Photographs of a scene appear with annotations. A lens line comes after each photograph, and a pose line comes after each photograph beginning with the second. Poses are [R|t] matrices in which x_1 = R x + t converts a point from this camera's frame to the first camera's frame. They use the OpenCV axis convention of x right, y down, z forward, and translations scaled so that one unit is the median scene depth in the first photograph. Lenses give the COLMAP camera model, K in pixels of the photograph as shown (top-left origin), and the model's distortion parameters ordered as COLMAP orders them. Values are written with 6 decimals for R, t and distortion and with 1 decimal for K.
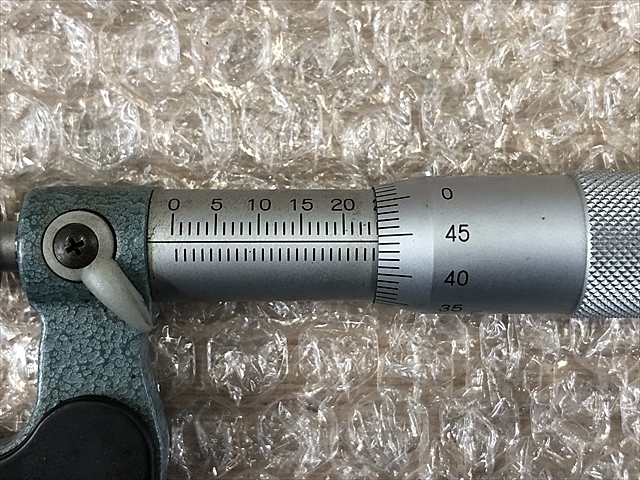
lens RADIAL K [[845.8, 0, 320.0], [0, 845.8, 240.0], [0, 0, 1]] dist [0.191941, -0.677317]
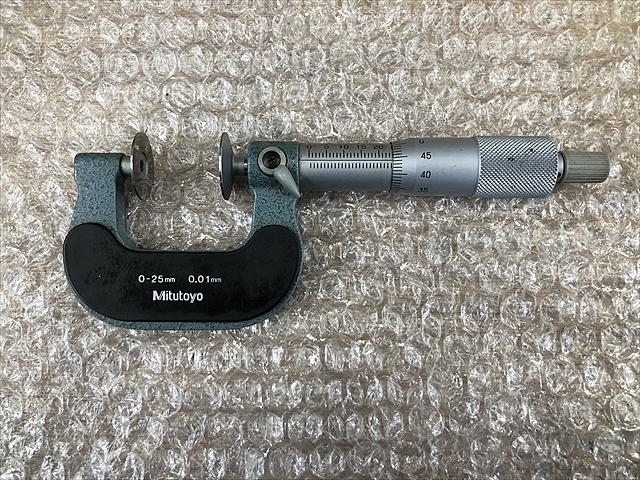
lens RADIAL K [[534.0, 0, 320.0], [0, 534.0, 240.0], [0, 0, 1]] dist [0.080136, -0.147484]
pose [[0.999909, 0.004513, -0.012751, -0.108258], [-0.005772, 0.994922, -0.100484, 0.343812], [0.012233, 0.100549, 0.994857, -0.456794]]
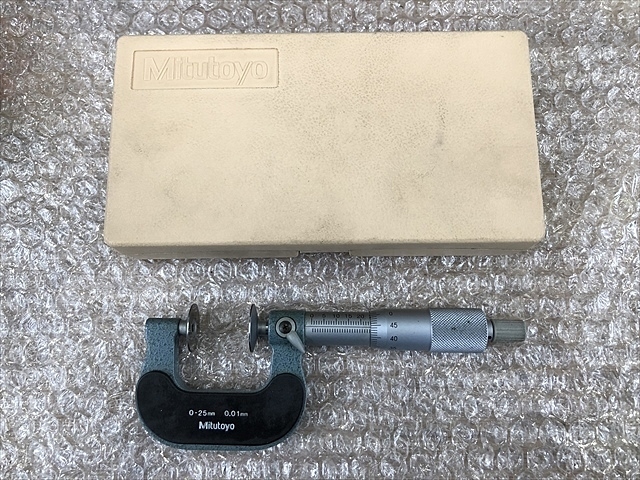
lens RADIAL K [[534.0, 0, 320.0], [0, 534.0, 240.0], [0, 0, 1]] dist [0.080136, -0.147484]
pose [[0.999650, 0.007299, -0.025409, -0.077205], [-0.012226, 0.979817, -0.199522, 0.081480], [0.023440, 0.199763, 0.979564, -1.080409]]
